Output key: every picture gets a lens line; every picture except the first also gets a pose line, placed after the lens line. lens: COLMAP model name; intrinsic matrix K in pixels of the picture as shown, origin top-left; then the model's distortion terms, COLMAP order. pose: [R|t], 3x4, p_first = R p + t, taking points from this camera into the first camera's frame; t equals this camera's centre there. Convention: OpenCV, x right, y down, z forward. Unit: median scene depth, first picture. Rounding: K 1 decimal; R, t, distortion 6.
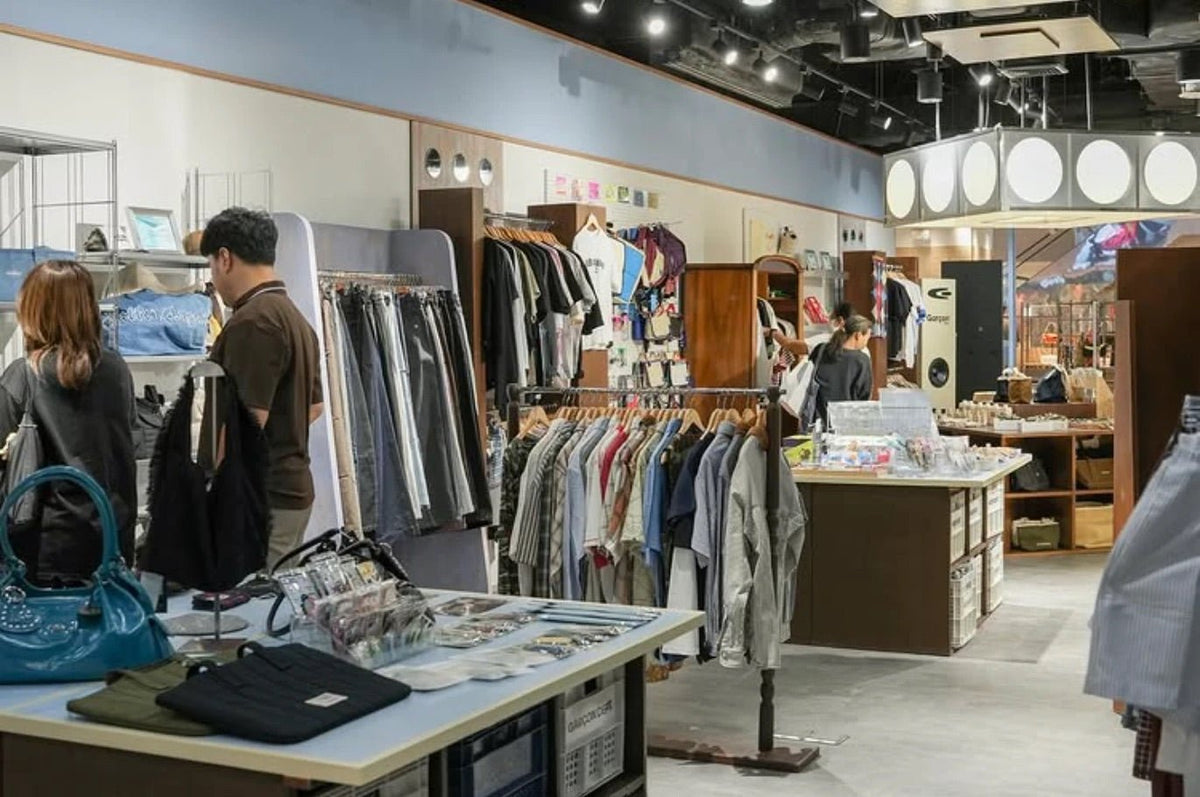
lens RADIAL K [[1536.6, 0, 601.7], [0, 1536.6, 361.7], [0, 0, 1]] dist [-0.062869, 0.025875]
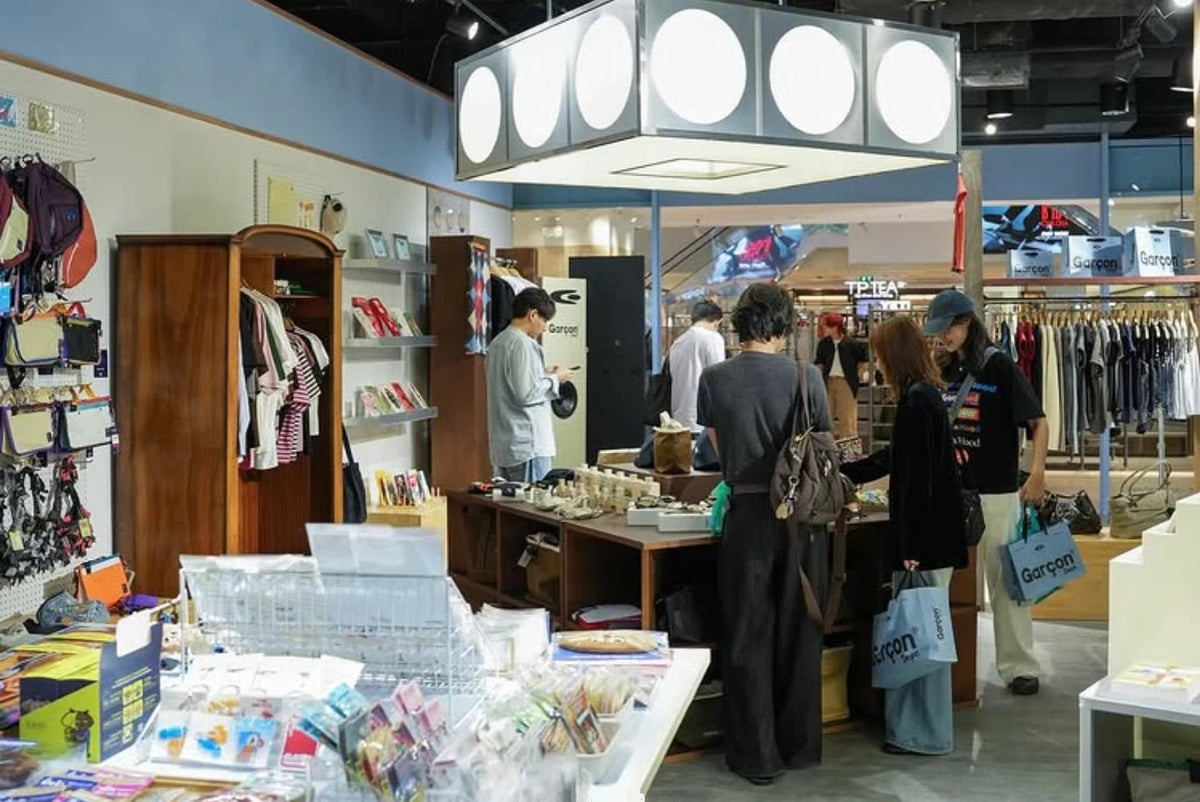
lens RADIAL K [[1536.6, 0, 601.7], [0, 1536.6, 364.2], [0, 0, 1]] dist [-0.062869, 0.025875]
pose [[0.974138, -0.000201, 0.225955, 0.091442], [0.001262, 0.999989, -0.004551, -0.010117], [-0.225951, 0.004718, 0.974127, 0.347812]]
